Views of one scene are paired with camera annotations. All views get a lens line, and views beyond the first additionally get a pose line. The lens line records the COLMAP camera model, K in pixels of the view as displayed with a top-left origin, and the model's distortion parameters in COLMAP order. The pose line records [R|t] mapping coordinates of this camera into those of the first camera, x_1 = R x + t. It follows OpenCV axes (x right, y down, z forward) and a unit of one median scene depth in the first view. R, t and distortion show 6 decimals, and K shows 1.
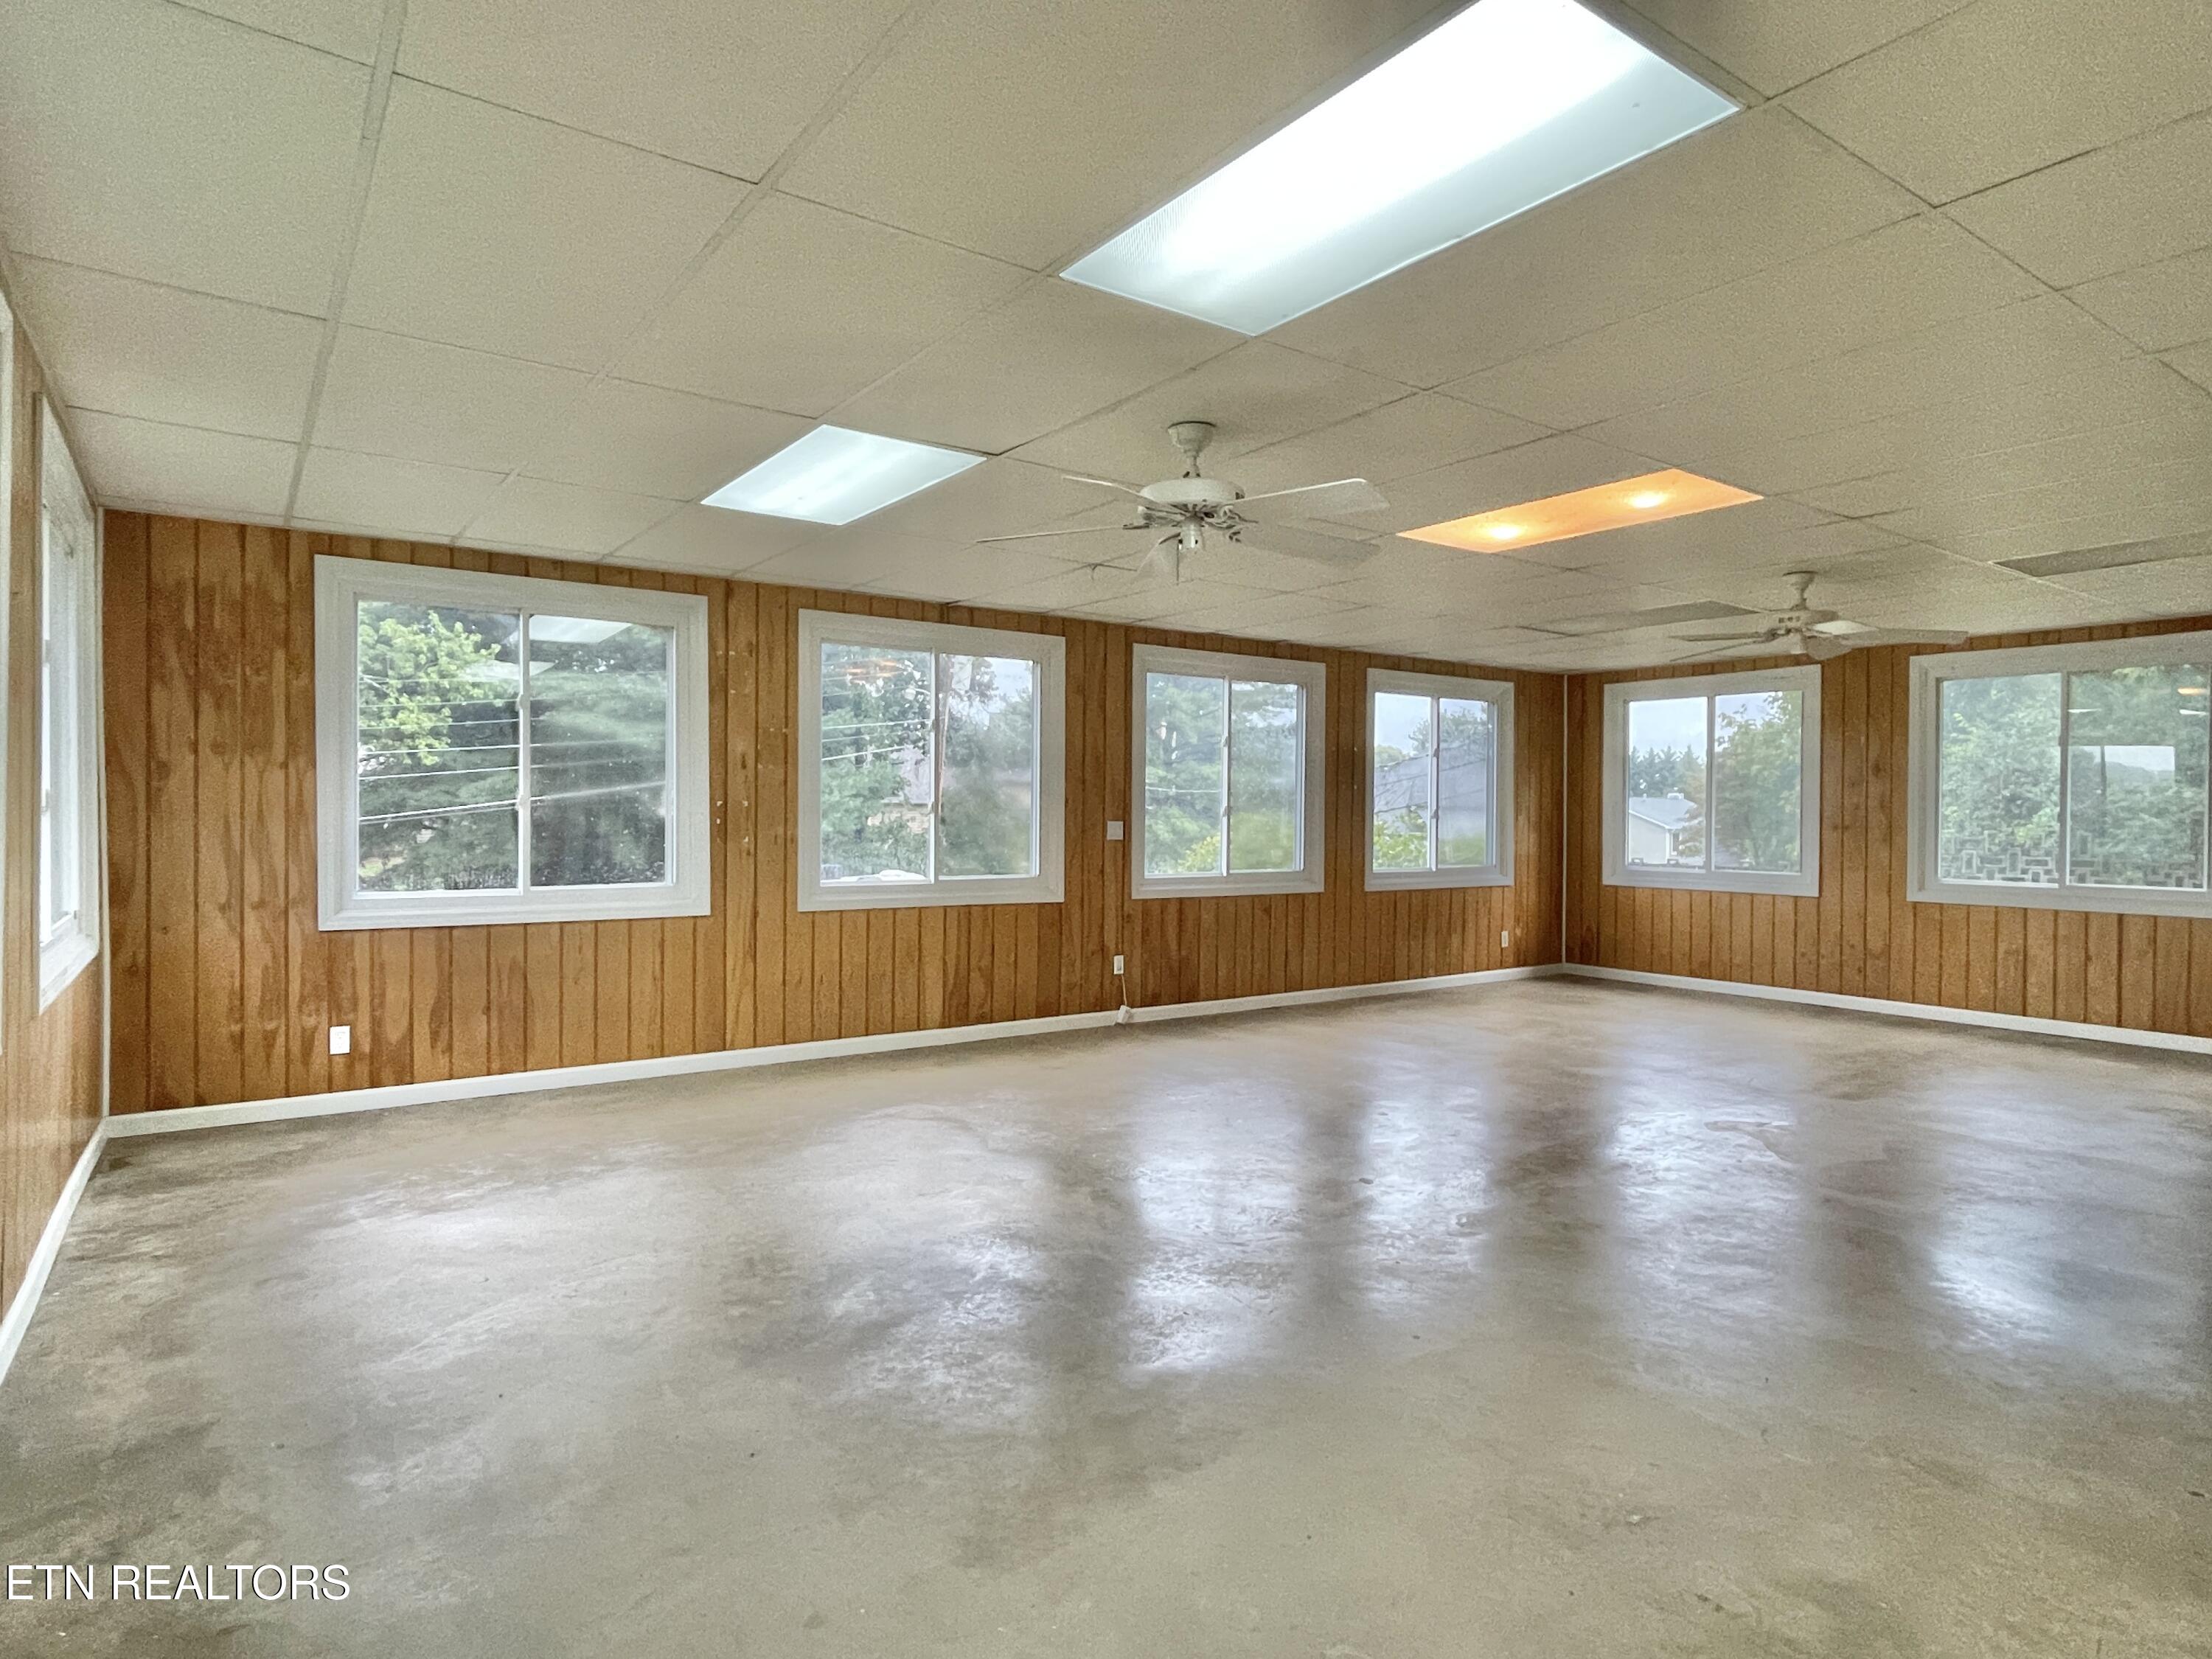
lens RADIAL K [[1228.1, 0, 1108.6], [0, 1228.1, 818.6], [0, 0, 1]] dist [-0.012045, 0.010930]
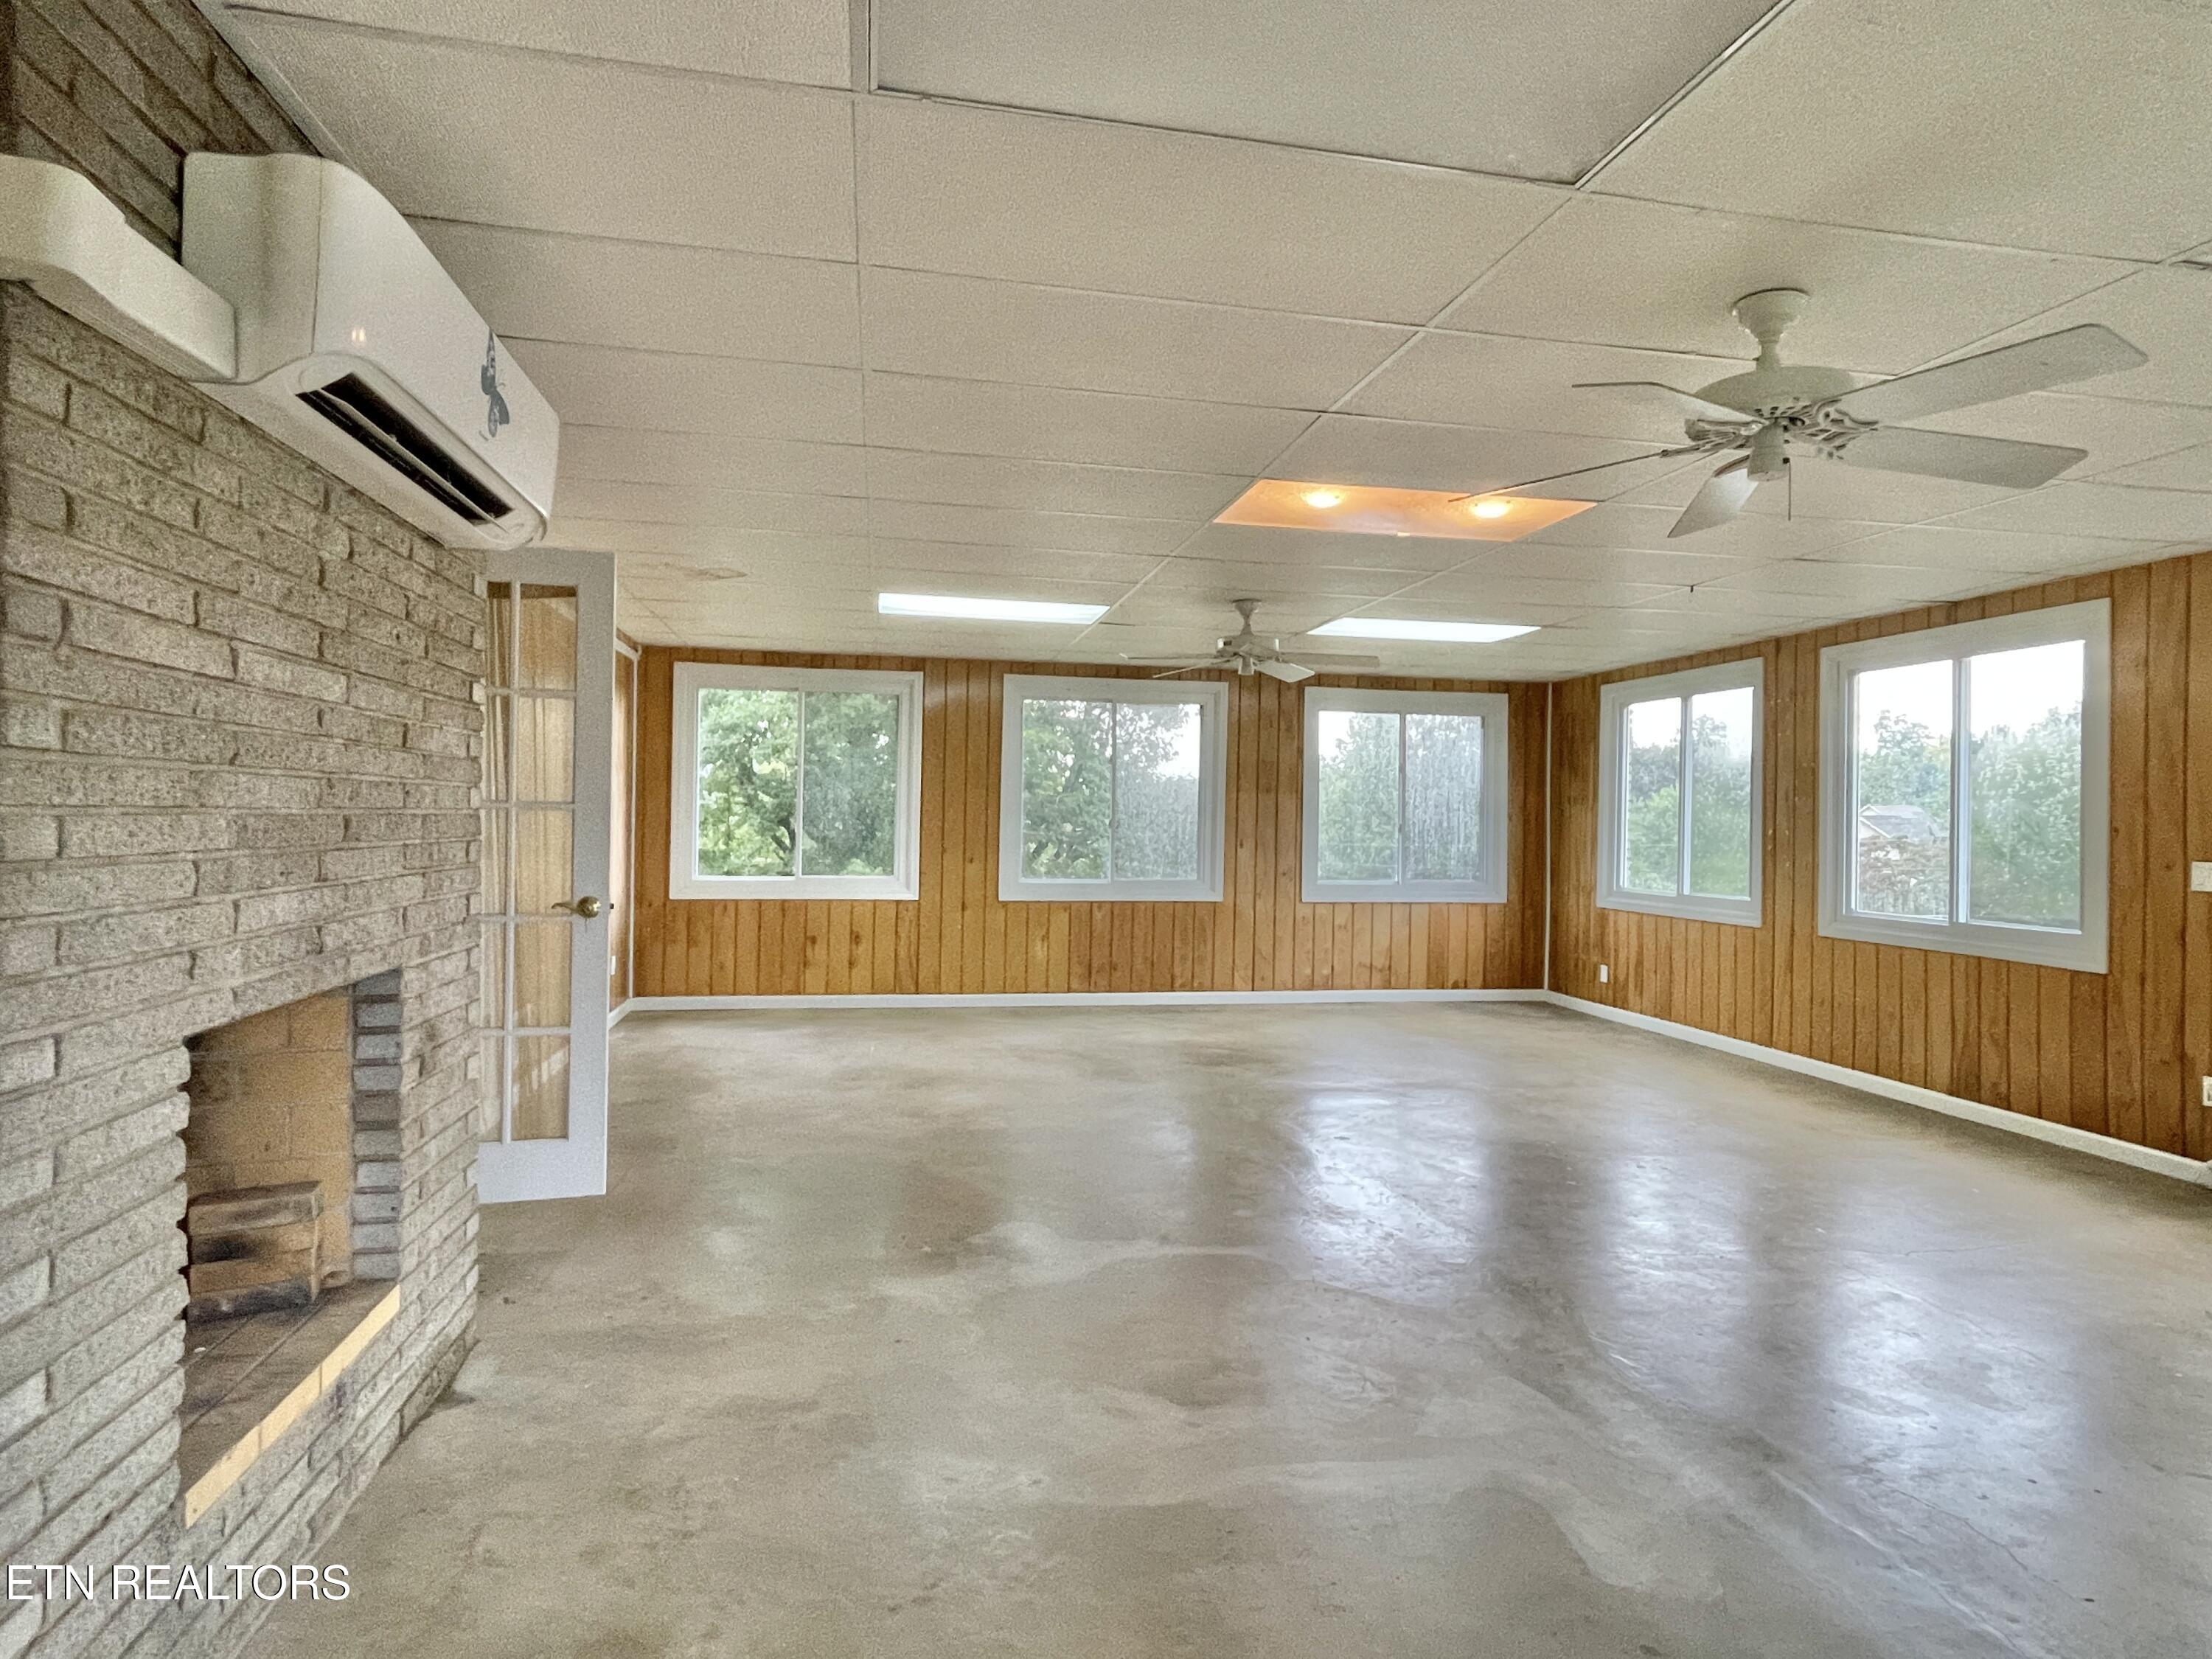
lens RADIAL K [[1228.1, 0, 1114.6], [0, 1228.1, 817.4], [0, 0, 1]] dist [-0.012045, 0.010930]
pose [[-0.409278, -0.015401, -0.912280, 0.855412], [-0.022378, 0.999726, -0.006838, -0.004389], [0.912135, 0.017616, -0.409511, 0.784488]]
